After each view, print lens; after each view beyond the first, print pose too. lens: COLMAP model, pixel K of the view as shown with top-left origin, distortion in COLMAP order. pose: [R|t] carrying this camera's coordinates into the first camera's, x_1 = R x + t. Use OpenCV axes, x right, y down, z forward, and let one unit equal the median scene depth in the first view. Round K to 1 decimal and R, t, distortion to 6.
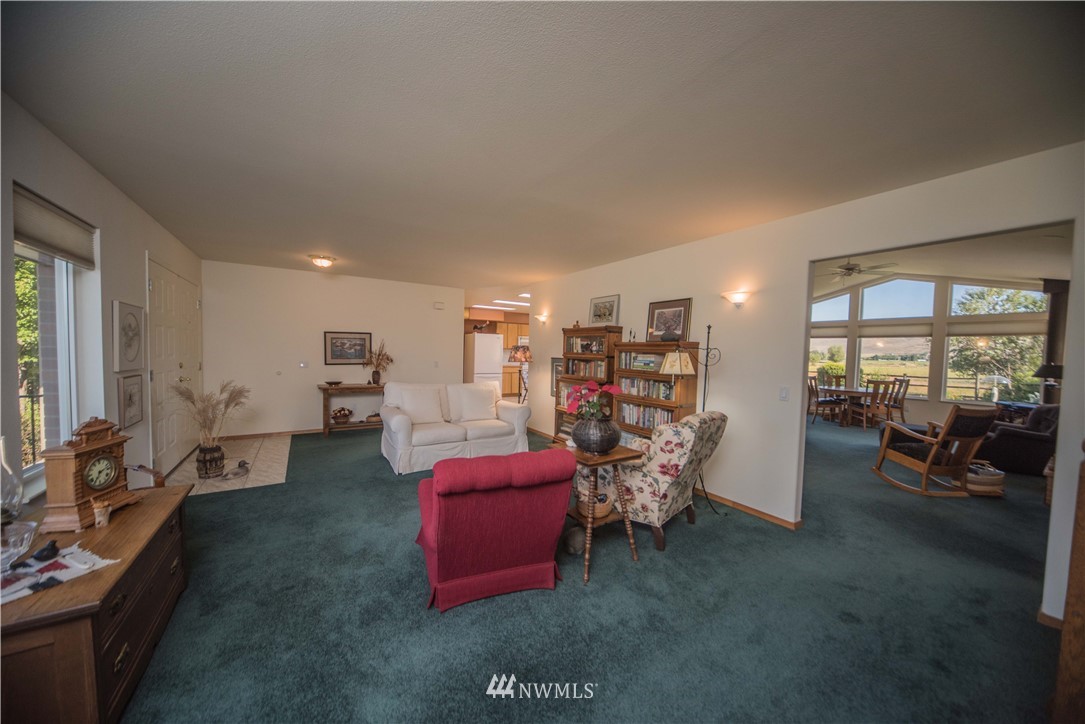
lens RADIAL K [[376.5, 0, 540.6], [0, 376.5, 364.4], [0, 0, 1]] dist [-0.017260, 0.000326]
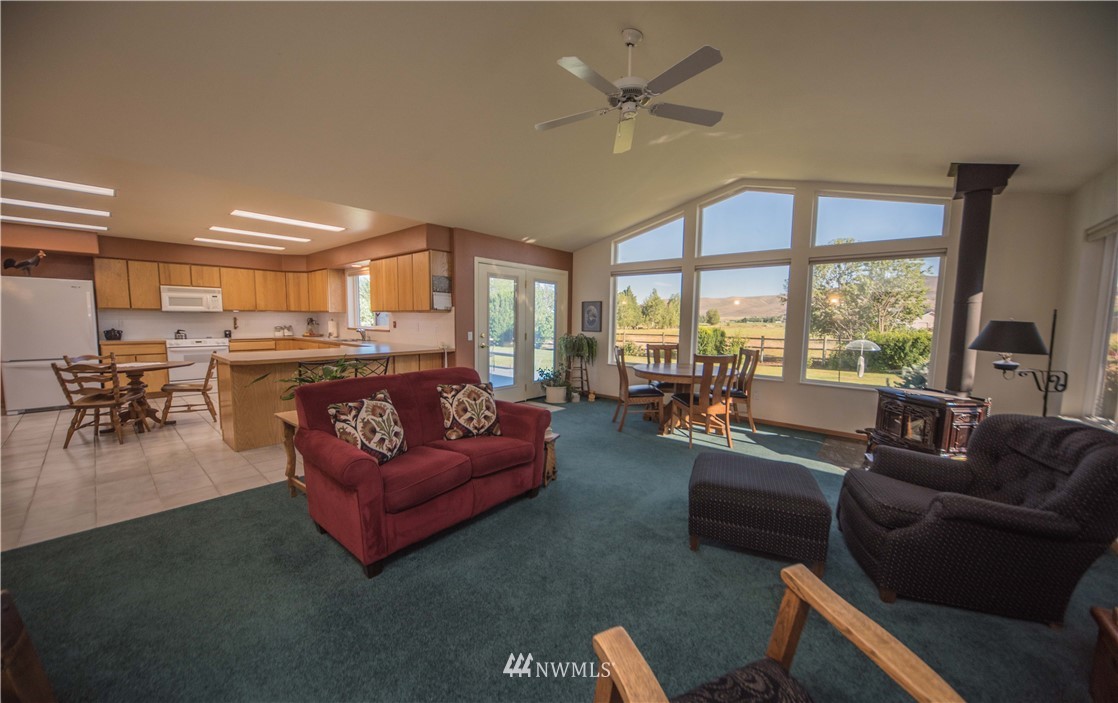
lens RADIAL K [[407.0, 0, 553.5], [0, 407.0, 357.4], [0, 0, 1]] dist [-0.008491, 0.000950]
pose [[0.956913, -0.038482, 0.287813, 0.490401], [0.020366, 0.997633, 0.065675, 0.000130], [-0.289659, -0.056983, 0.955432, 0.466371]]
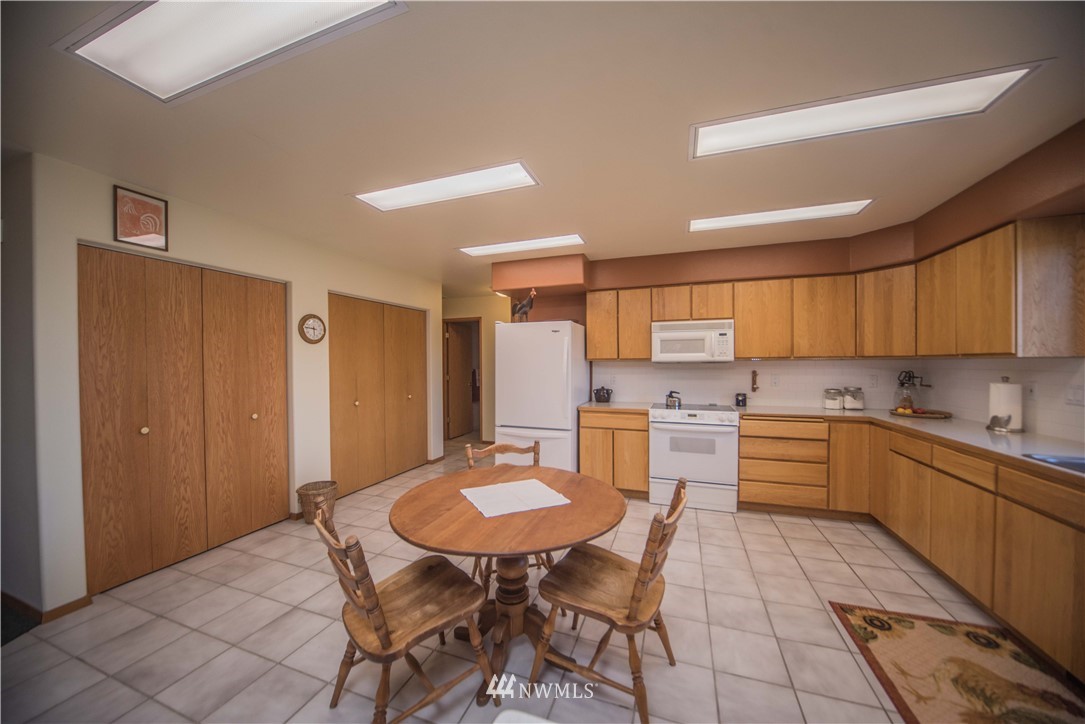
lens RADIAL K [[376.5, 0, 555.9], [0, 376.5, 361.8], [0, 0, 1]] dist [-0.017260, 0.000326]
pose [[0.643469, -0.027384, -0.764982, 0.230916], [-0.008306, 0.999051, -0.042749, -0.039499], [0.765427, 0.033861, 0.642631, 1.162526]]
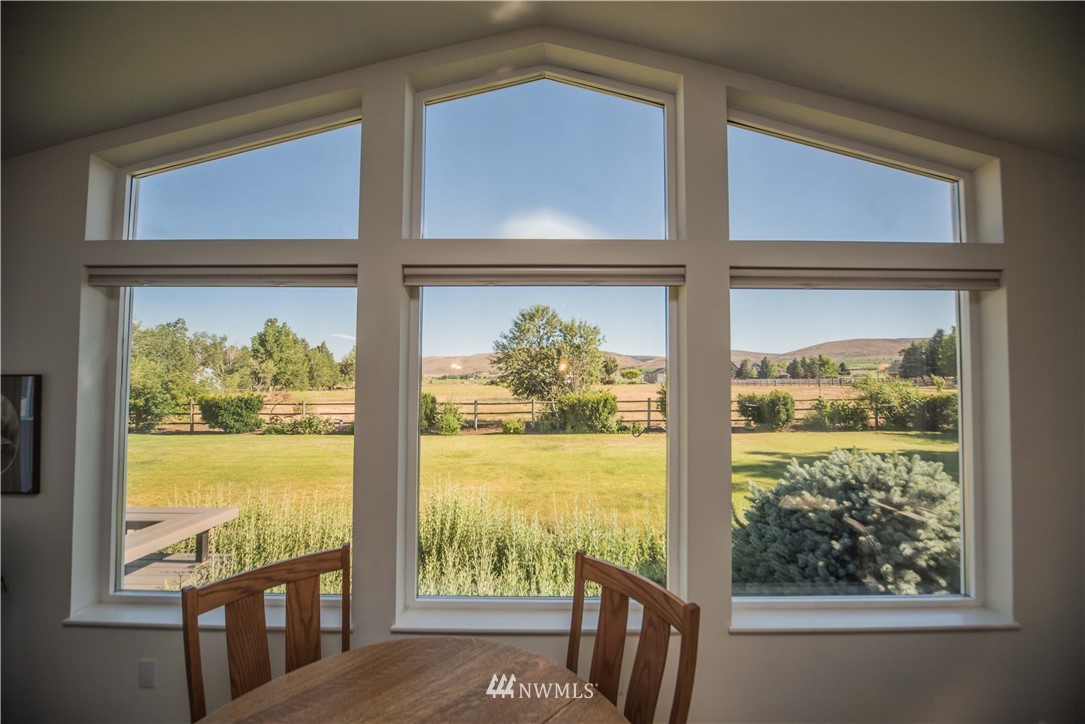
lens RADIAL K [[376.5, 0, 550.1], [0, 376.5, 362.7], [0, 0, 1]] dist [-0.017260, 0.000326]
pose [[0.532230, 0.011522, 0.846521, 0.851880], [0.041685, 0.998338, -0.039797, -0.051005], [-0.845573, 0.056469, 0.530866, 0.970884]]
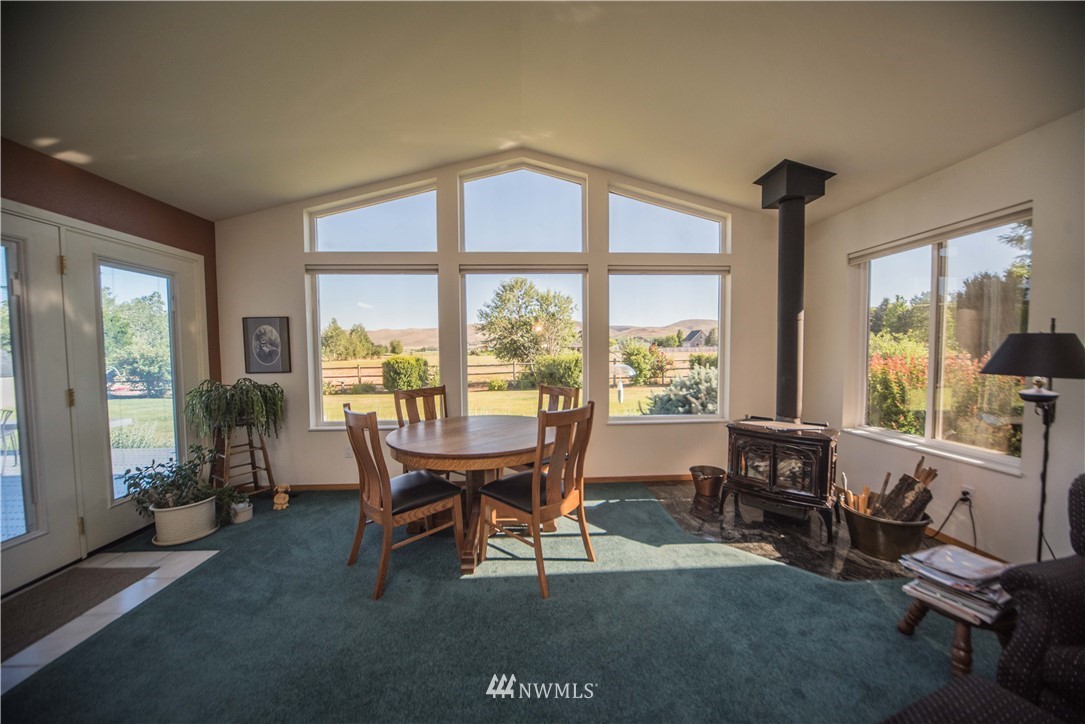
lens RADIAL K [[376.5, 0, 548.2], [0, 376.5, 365.4], [0, 0, 1]] dist [-0.017260, 0.000326]
pose [[0.488061, -0.065777, 0.870328, 0.618245], [0.054277, 0.997514, 0.044952, -0.007154], [-0.871120, 0.025300, 0.490417, 0.824970]]
